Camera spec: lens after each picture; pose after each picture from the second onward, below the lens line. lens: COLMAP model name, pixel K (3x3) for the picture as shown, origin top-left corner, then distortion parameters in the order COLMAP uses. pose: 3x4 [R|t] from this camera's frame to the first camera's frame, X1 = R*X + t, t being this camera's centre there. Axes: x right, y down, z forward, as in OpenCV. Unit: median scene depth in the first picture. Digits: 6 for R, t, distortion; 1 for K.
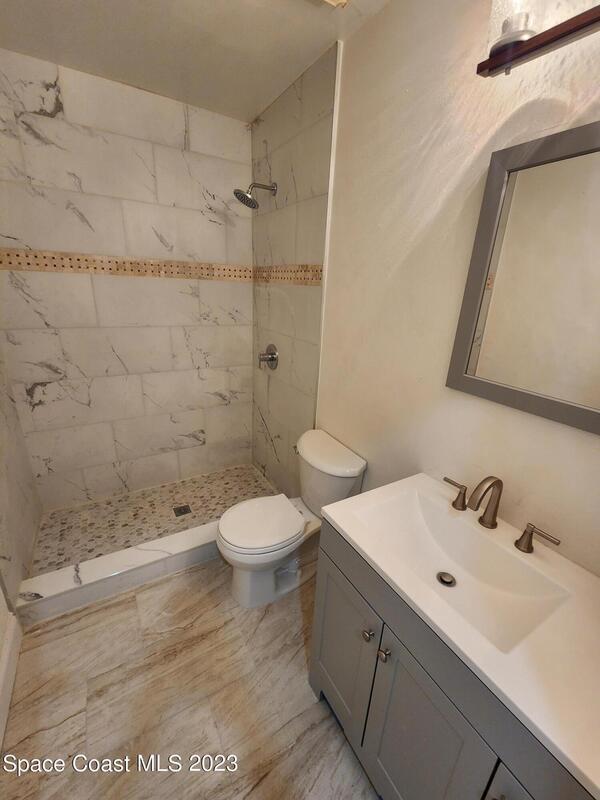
lens RADIAL K [[333.0, 0, 300.1], [0, 333.0, 404.9], [0, 0, 1]] dist [0.000511, -0.000978]
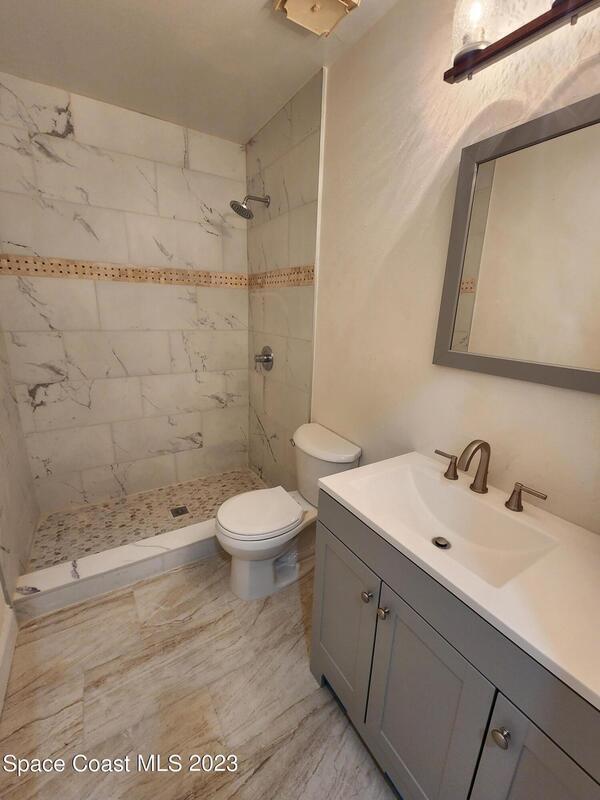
lens RADIAL K [[331.4, 0, 297.5], [0, 331.4, 400.5], [0, 0, 1]] dist [0.001087, -0.001064]
pose [[0.999775, -0.018982, 0.009445, -0.003399], [0.019606, 0.997278, -0.071079, 0.078533], [-0.008070, 0.071248, 0.997426, -0.026190]]
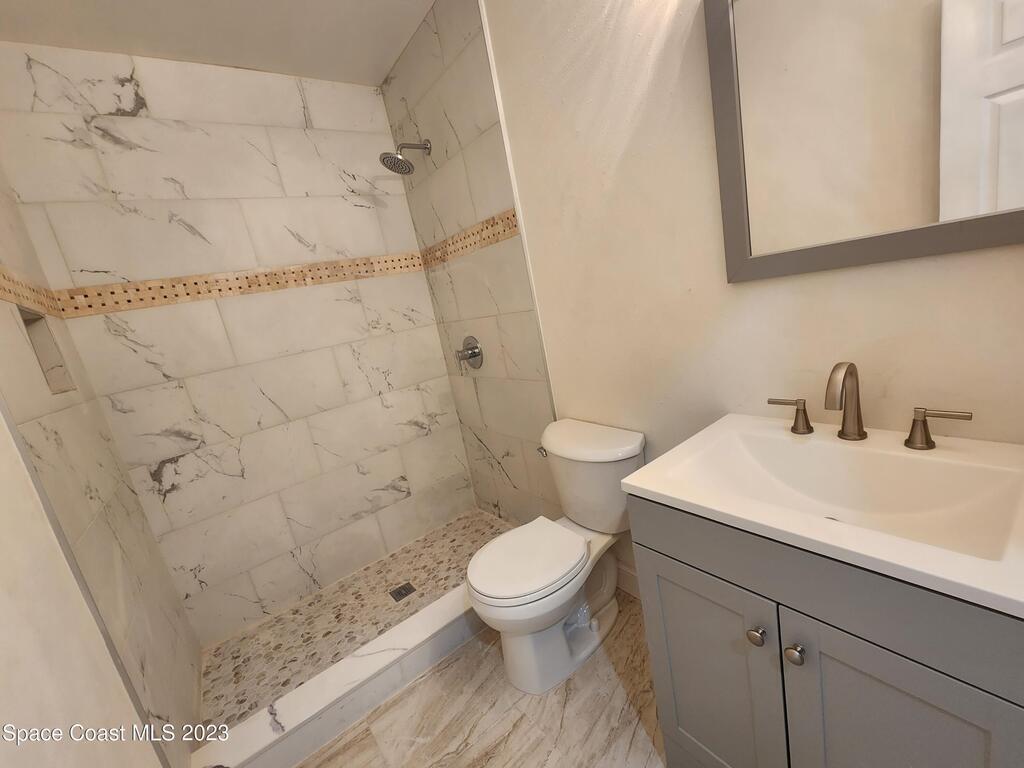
lens RADIAL K [[424.0, 0, 518.2], [0, 424.0, 386.8], [0, 0, 1]] dist [0.000426, -0.001067]
pose [[0.964961, -0.253733, 0.066863, -0.087469], [0.260457, 0.957126, -0.126777, 0.101877], [-0.031829, 0.139750, 0.989675, 0.061864]]
